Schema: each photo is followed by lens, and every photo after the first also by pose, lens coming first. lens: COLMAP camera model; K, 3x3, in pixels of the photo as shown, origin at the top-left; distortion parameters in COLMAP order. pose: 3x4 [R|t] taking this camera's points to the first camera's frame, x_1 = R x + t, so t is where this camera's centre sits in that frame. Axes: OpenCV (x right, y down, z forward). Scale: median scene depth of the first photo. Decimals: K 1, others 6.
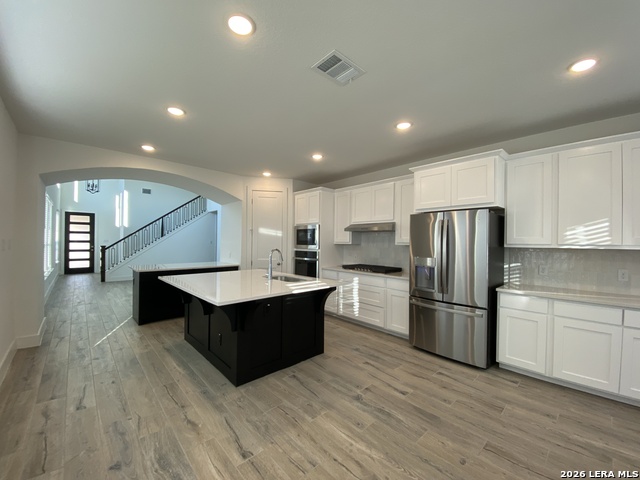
lens RADIAL K [[258.5, 0, 317.8], [0, 258.5, 242.3], [0, 0, 1]] dist [-0.000511, -0.000383]
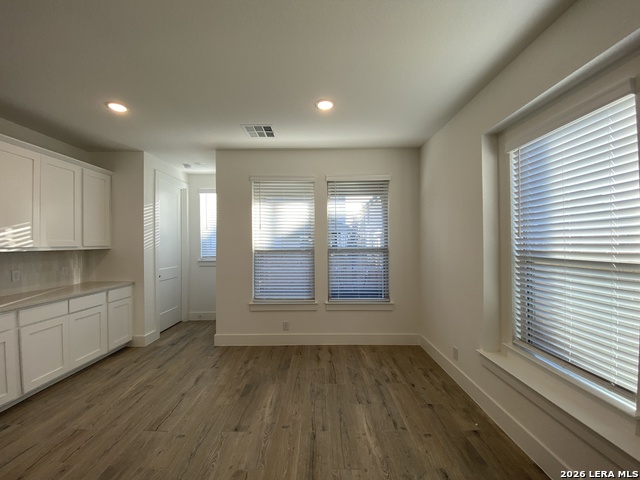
lens RADIAL K [[258.5, 0, 317.8], [0, 258.5, 242.3], [0, 0, 1]] dist [-0.000511, -0.000383]
pose [[-0.699850, -0.007874, 0.714247, -0.450548], [-0.008965, 0.999957, 0.002239, -0.023170], [-0.714234, -0.004836, -0.699890, 0.895683]]
